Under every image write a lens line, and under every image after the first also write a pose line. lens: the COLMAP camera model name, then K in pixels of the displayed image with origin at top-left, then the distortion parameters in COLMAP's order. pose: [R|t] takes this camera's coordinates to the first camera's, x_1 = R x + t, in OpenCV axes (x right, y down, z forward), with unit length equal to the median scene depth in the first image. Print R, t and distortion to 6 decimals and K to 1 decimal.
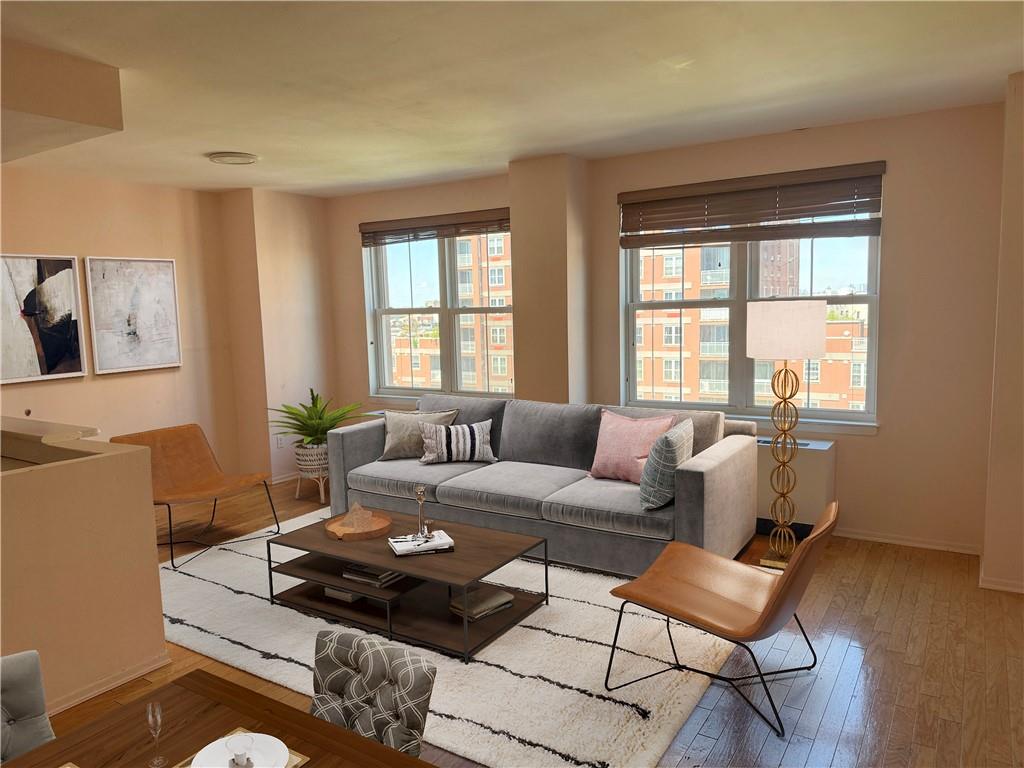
lens RADIAL K [[720.6, 0, 516.3], [0, 720.6, 380.8], [0, 0, 1]] dist [0.066534, -0.069034]
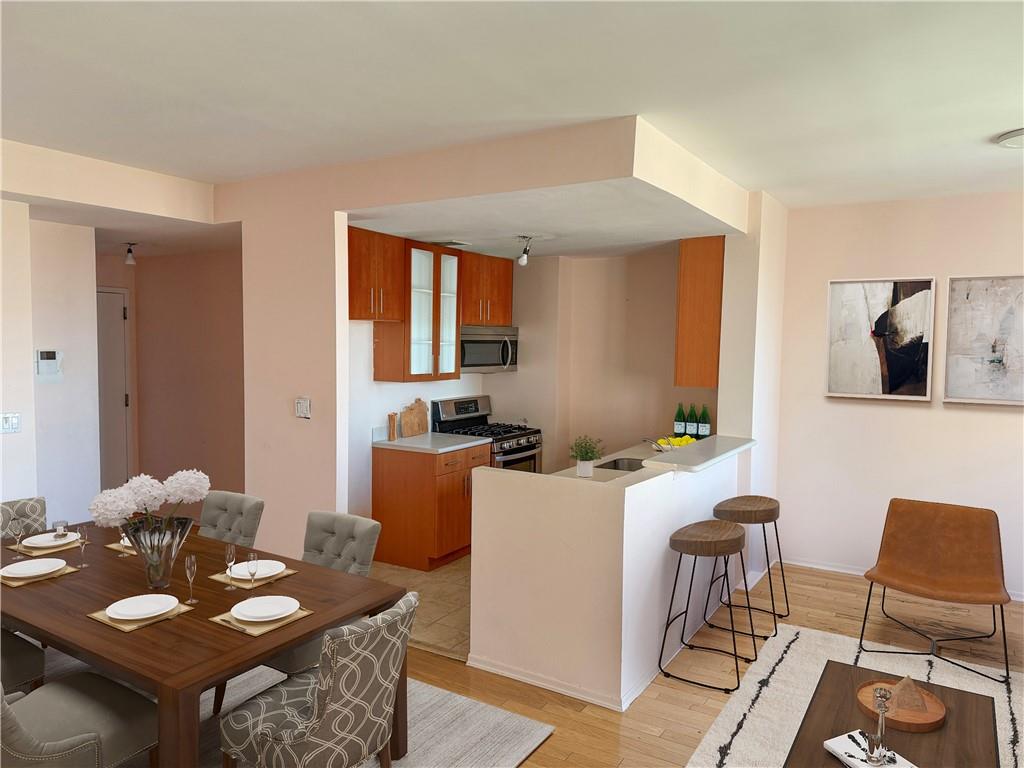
lens RADIAL K [[720.6, 0, 507.2], [0, 720.6, 388.2], [0, 0, 1]] dist [0.066534, -0.069034]
pose [[0.008792, 0.094783, -0.995459, 0.370424], [-0.128709, 0.987324, 0.092872, -0.043177], [0.991643, 0.127308, 0.020880, 0.450465]]
